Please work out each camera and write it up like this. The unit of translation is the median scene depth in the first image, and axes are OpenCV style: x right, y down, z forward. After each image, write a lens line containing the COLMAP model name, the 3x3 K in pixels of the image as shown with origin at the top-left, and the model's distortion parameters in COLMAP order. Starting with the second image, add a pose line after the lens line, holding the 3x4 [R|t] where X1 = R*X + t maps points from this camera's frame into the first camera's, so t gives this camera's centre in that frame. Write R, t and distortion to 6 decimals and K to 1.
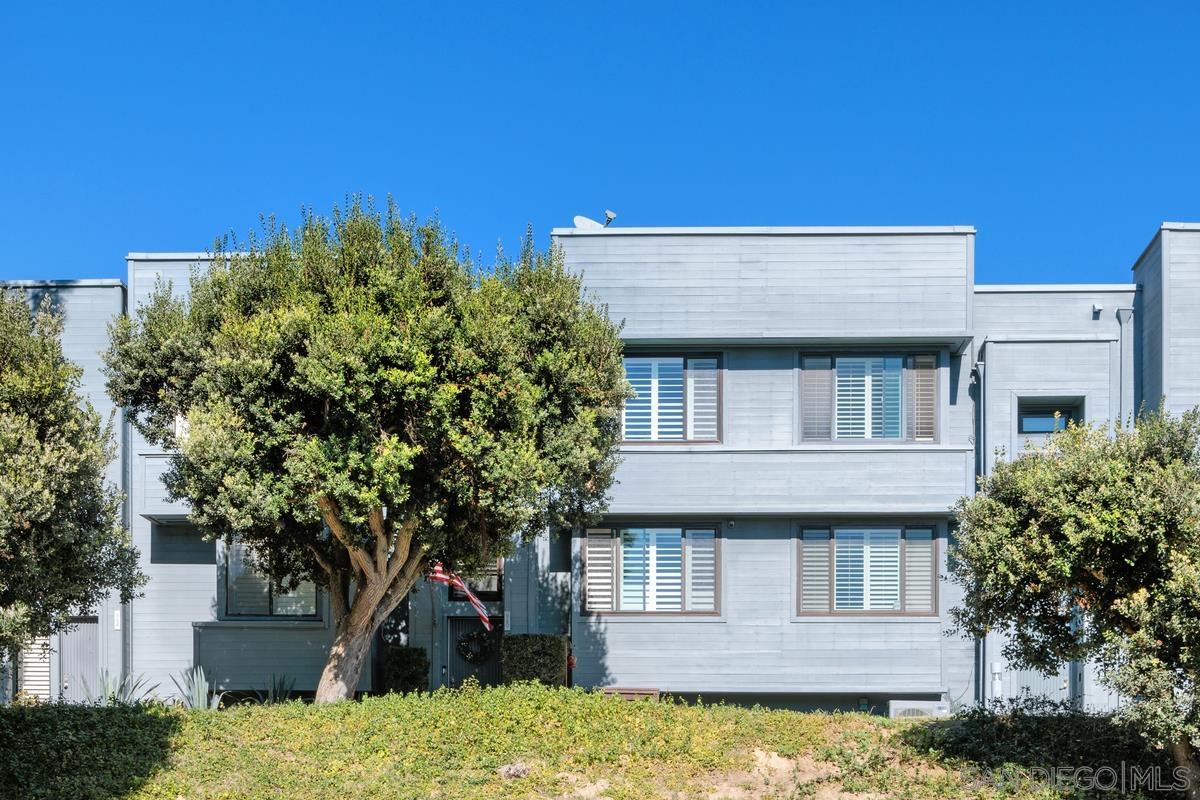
lens RADIAL K [[1108.3, 0, 600.3], [0, 1108.3, 433.7], [0, 0, 1]] dist [-0.001653, 0.004223]
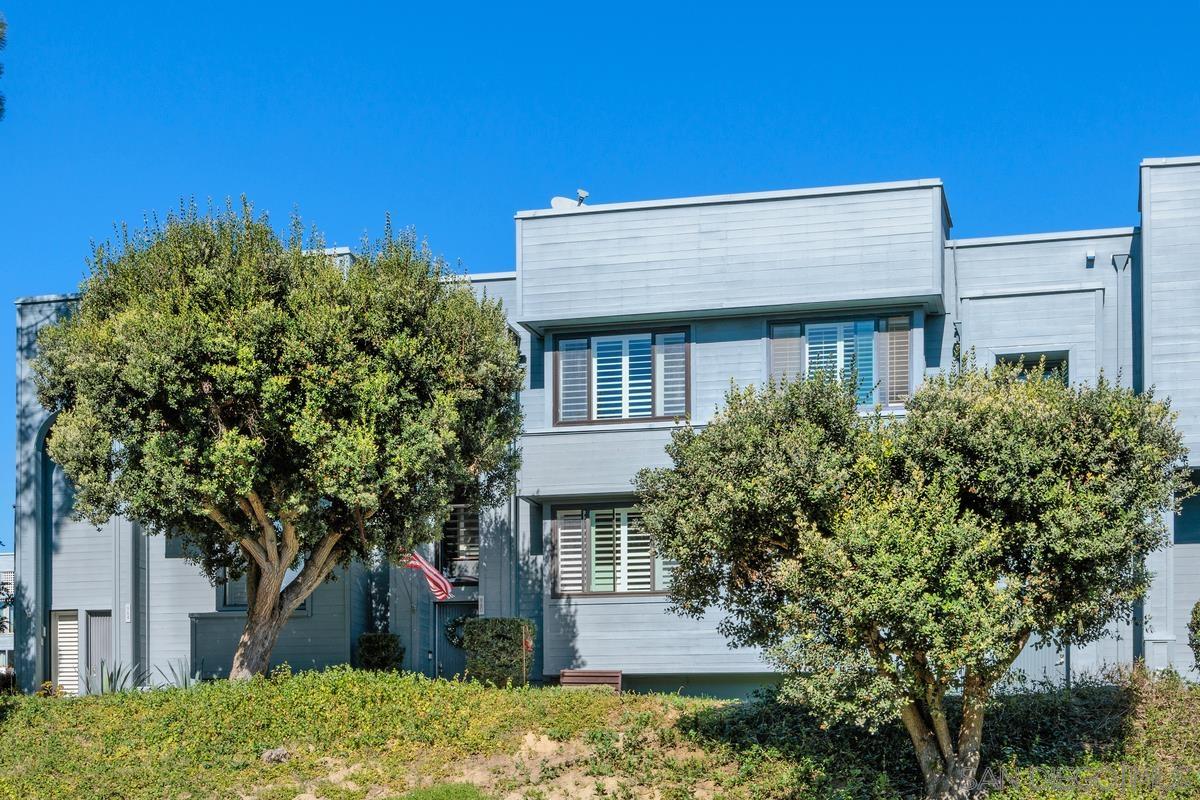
lens RADIAL K [[1118.2, 0, 600.0], [0, 1118.2, 400.0], [0, 0, 1]] dist [-0.001895, 0.000318]
pose [[0.989449, -0.048325, -0.136584, 0.171331], [0.046644, 0.998792, -0.015477, 0.004057], [0.137167, 0.008943, 0.990508, 0.011032]]
